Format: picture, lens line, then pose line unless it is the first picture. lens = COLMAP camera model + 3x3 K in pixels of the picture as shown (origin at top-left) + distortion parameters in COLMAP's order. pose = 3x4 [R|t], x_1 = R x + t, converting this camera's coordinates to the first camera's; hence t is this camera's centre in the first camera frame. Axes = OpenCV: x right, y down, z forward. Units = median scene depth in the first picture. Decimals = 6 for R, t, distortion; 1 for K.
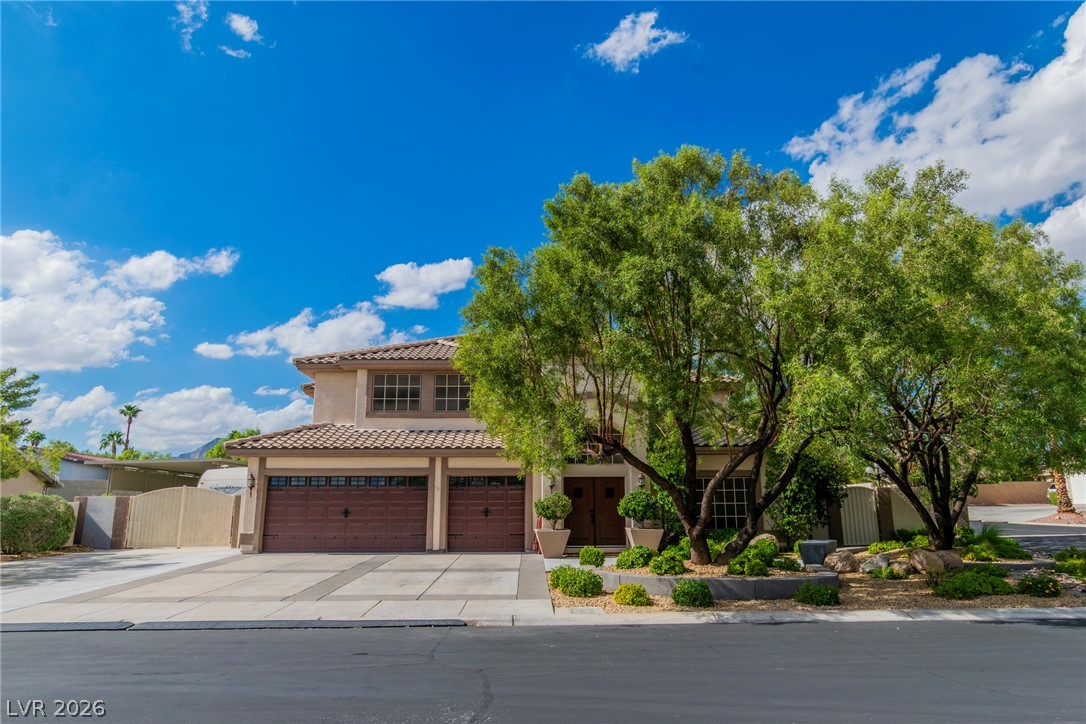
lens RADIAL K [[696.3, 0, 548.5], [0, 696.3, 365.0], [0, 0, 1]] dist [0.003095, -0.001932]
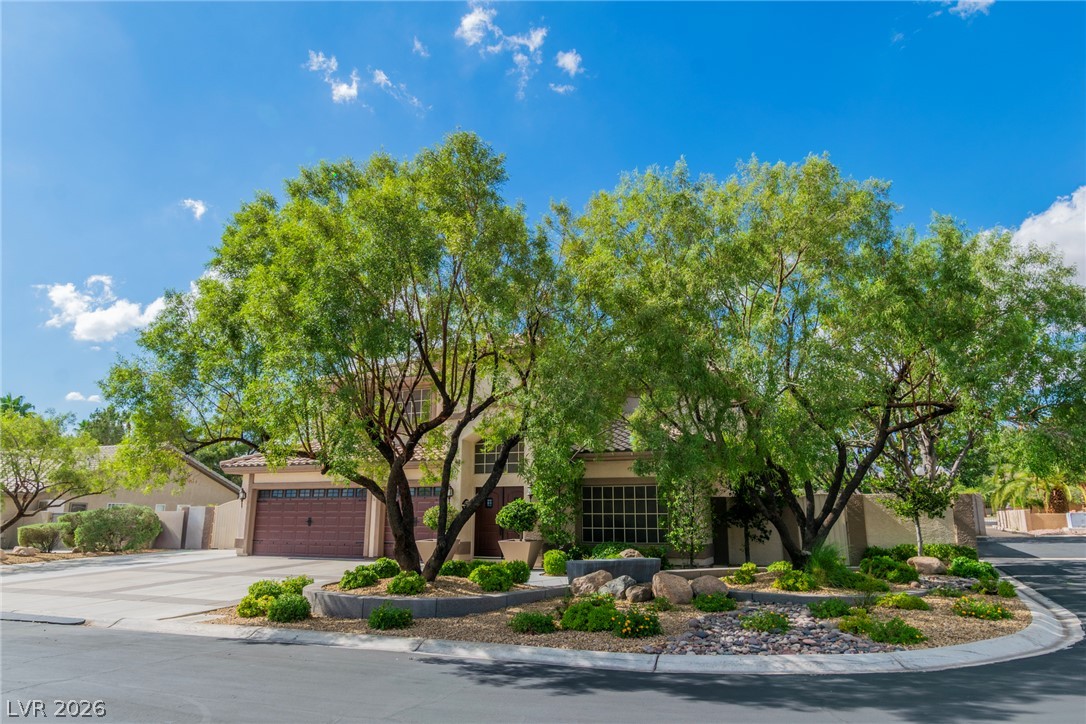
lens RADIAL K [[696.3, 0, 544.1], [0, 696.3, 356.3], [0, 0, 1]] dist [0.003095, -0.001932]
pose [[0.911310, -0.088437, -0.402110, 0.530691], [0.081260, 0.996081, -0.034908, 0.016718], [0.403621, -0.000863, 0.914926, 0.125132]]
